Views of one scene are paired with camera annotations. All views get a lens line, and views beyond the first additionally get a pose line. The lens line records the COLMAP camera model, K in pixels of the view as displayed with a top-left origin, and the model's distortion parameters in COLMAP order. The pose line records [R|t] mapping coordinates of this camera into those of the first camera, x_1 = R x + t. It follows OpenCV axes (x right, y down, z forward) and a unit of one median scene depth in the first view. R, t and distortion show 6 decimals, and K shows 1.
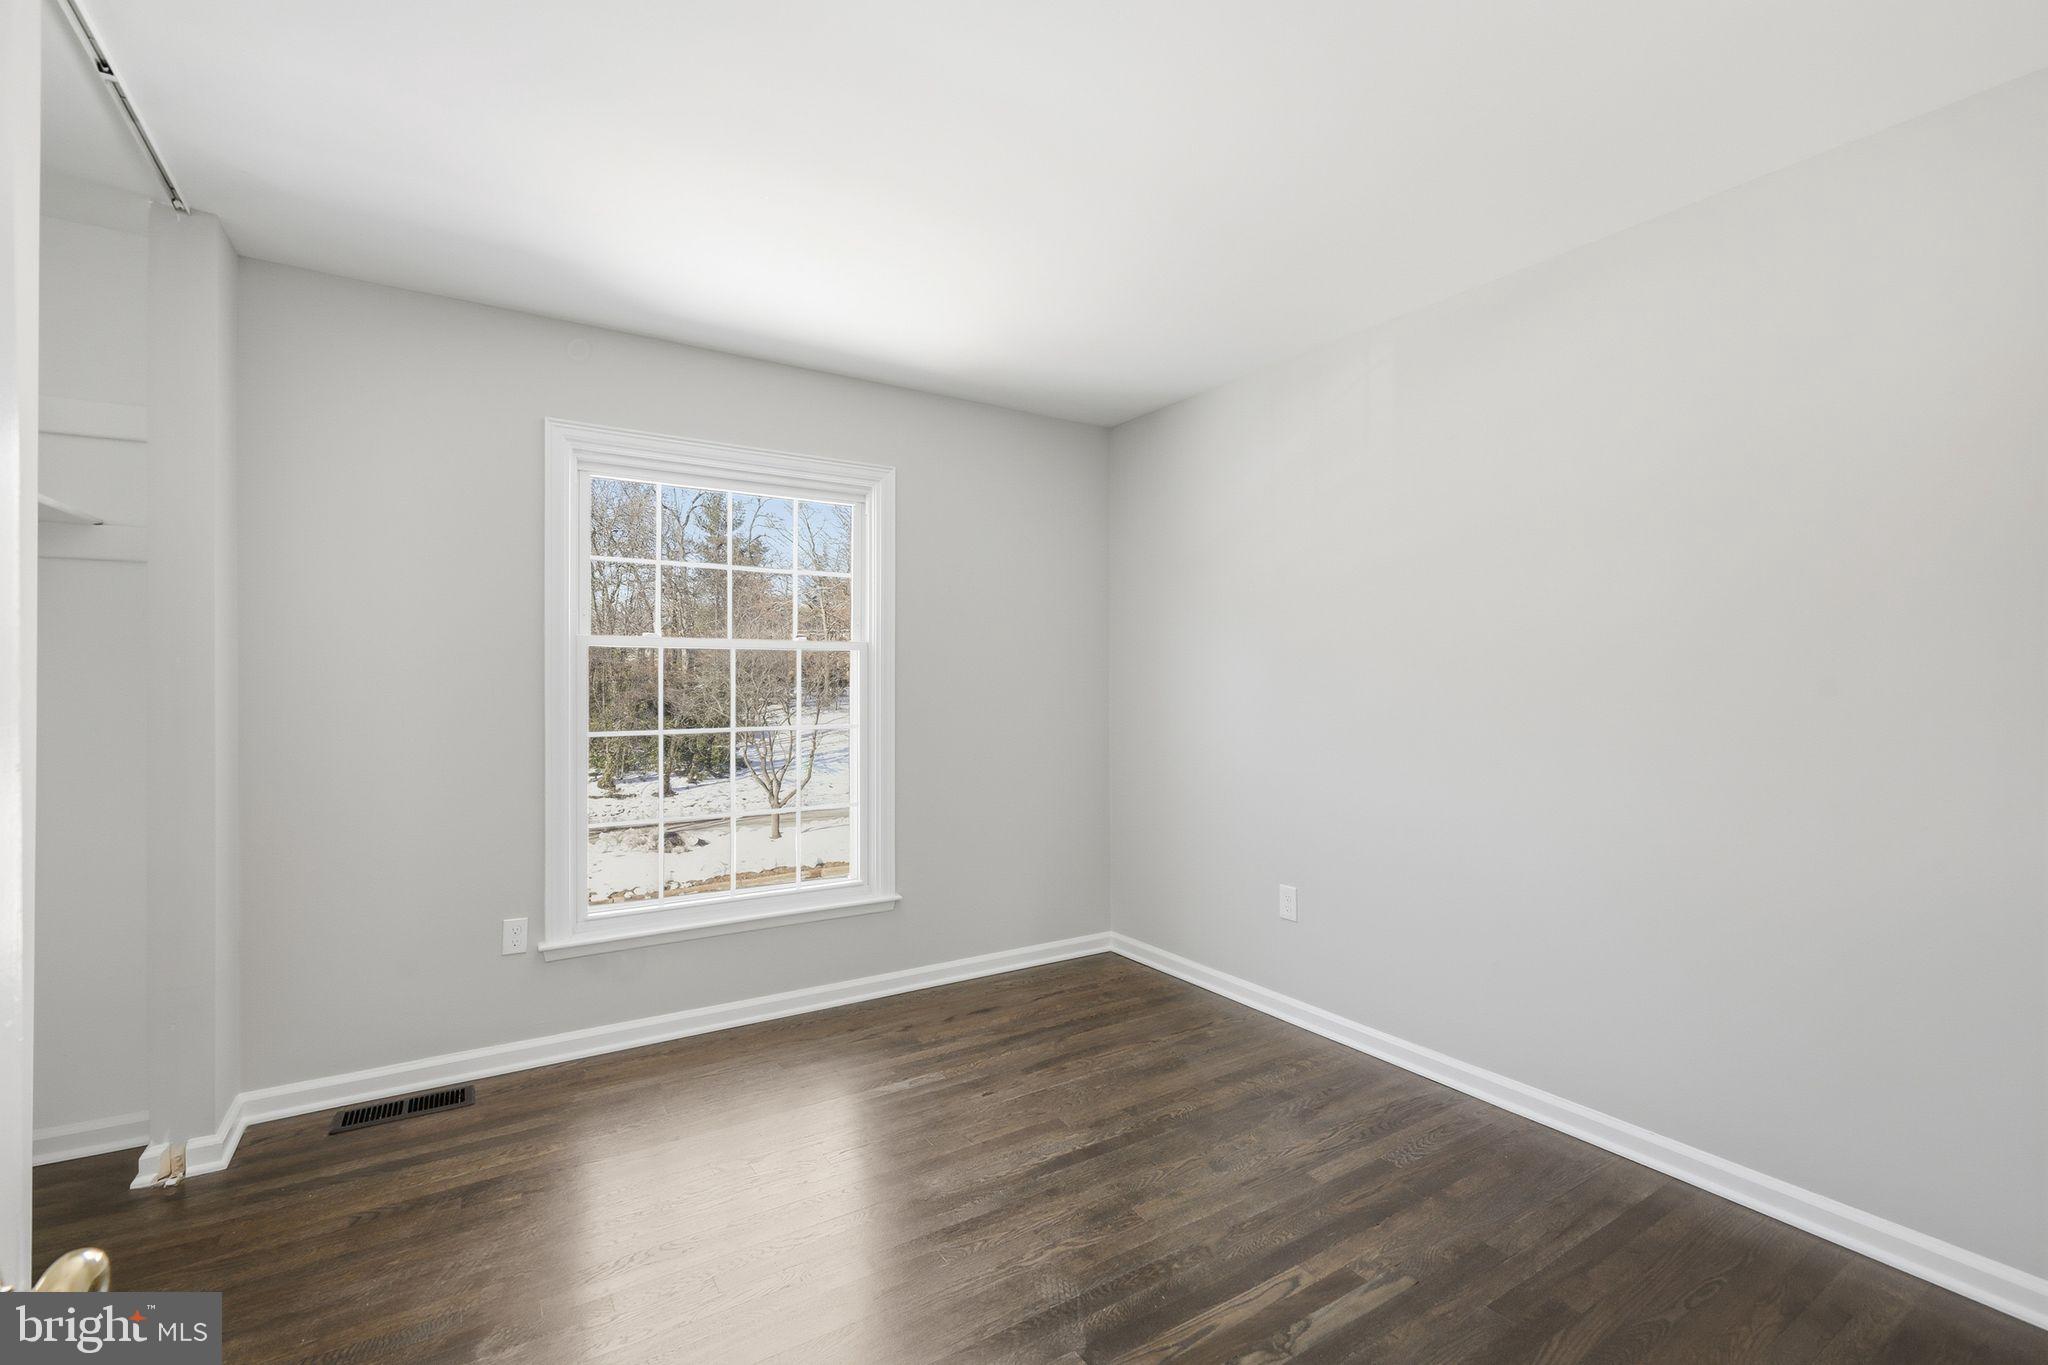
lens RADIAL K [[893.7, 0, 1026.5], [0, 893.7, 680.3], [0, 0, 1]] dist [0.003996, 0.000851]
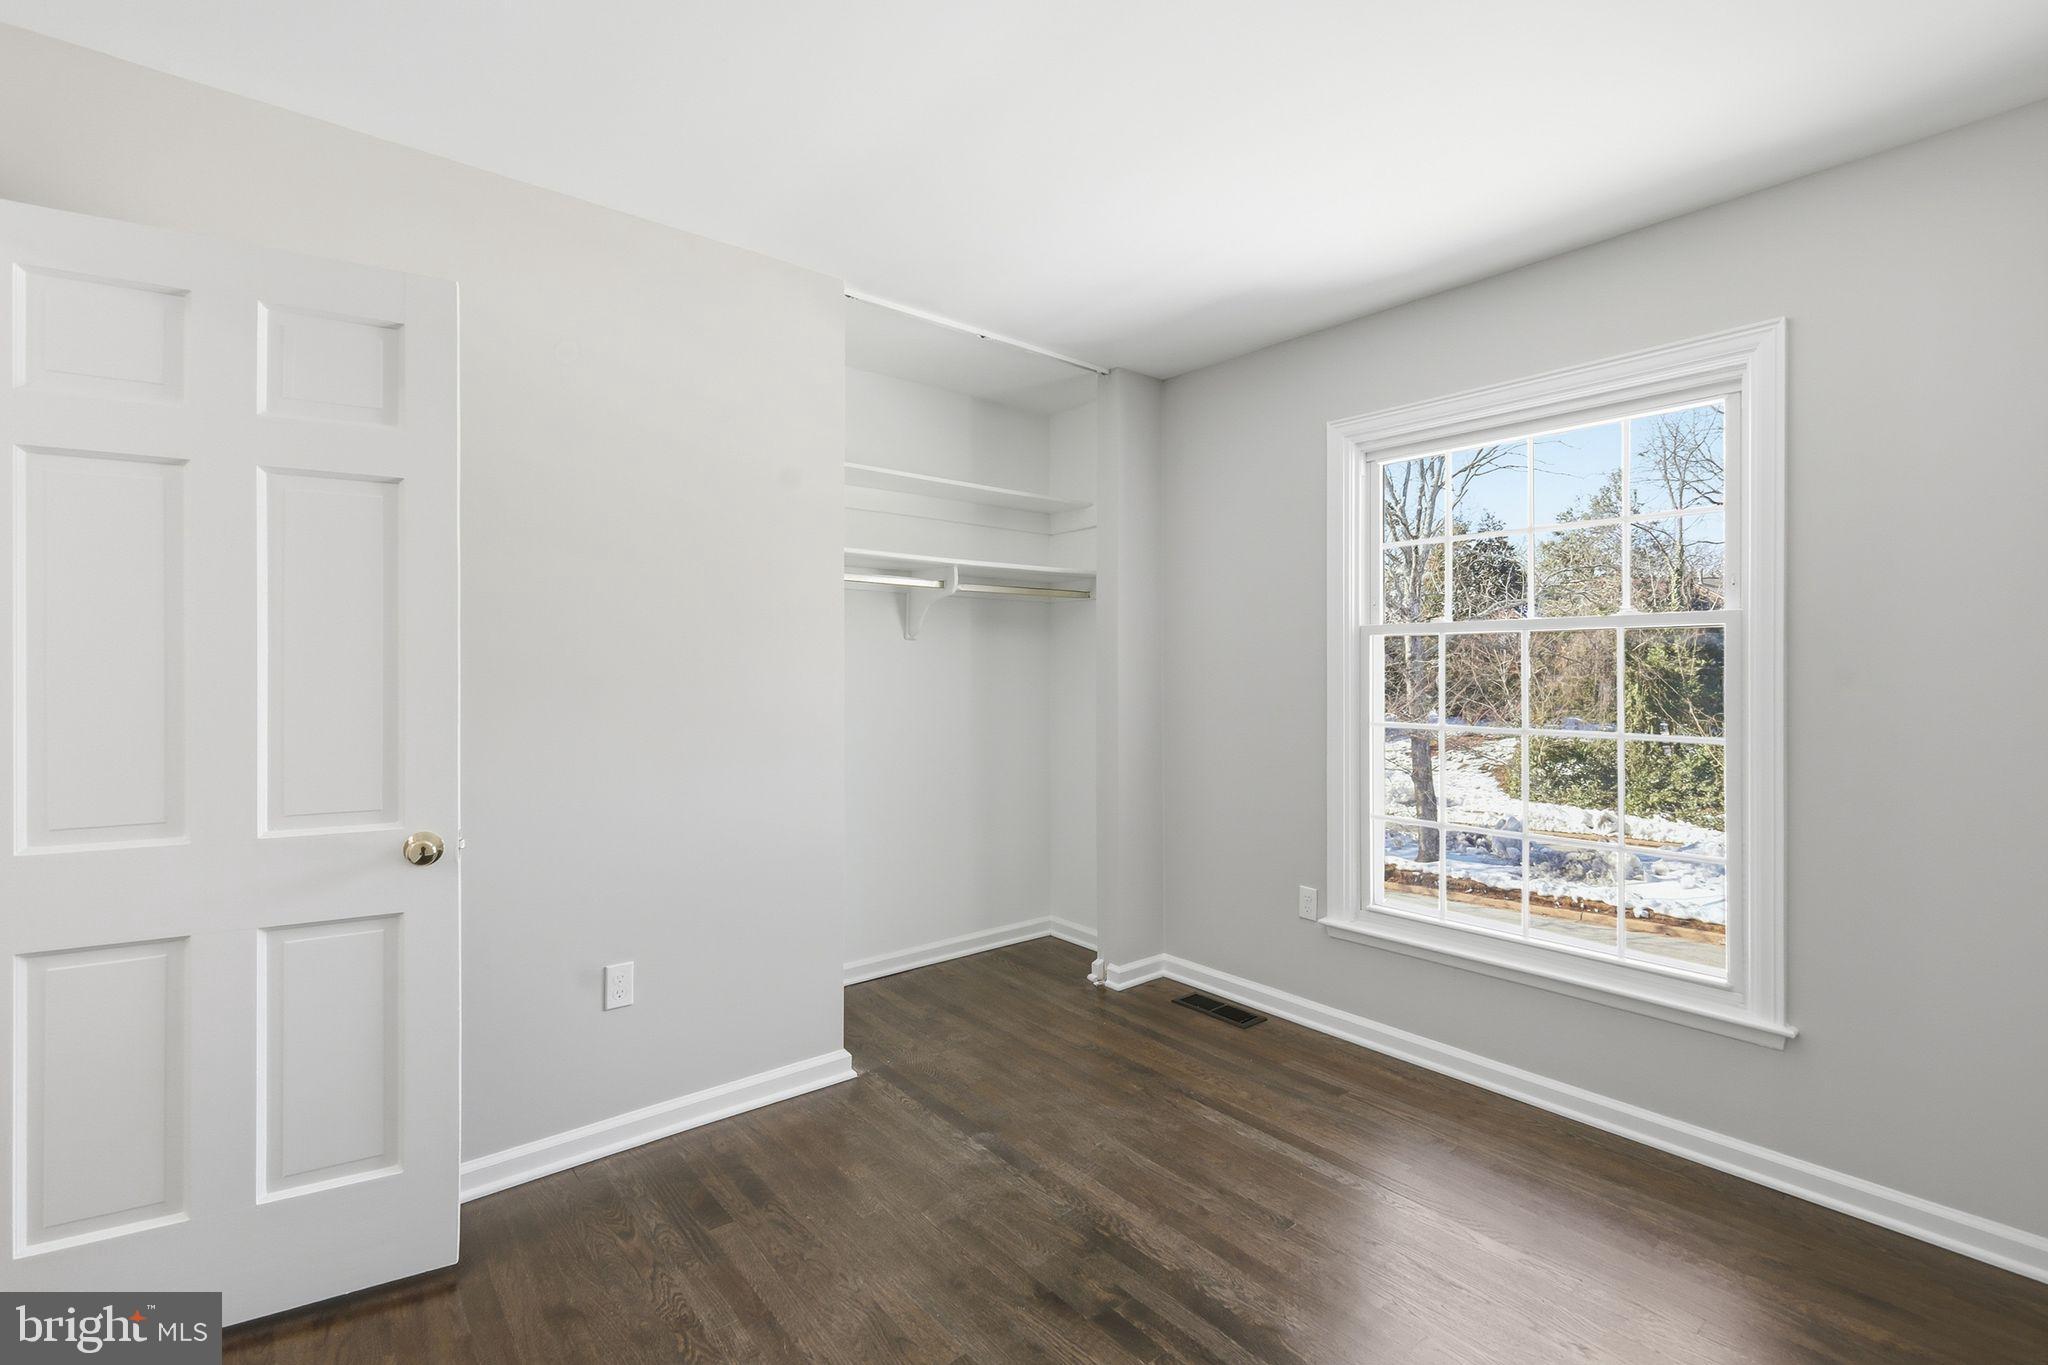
lens RADIAL K [[903.0, 0, 1025.7], [0, 903.0, 678.2], [0, 0, 1]] dist [0.002481, 0.000643]
pose [[0.131401, 0.008641, -0.991292, 0.485191], [0.001342, 0.999960, 0.008895, -0.001714], [0.991328, -0.002499, 0.131384, 0.514243]]
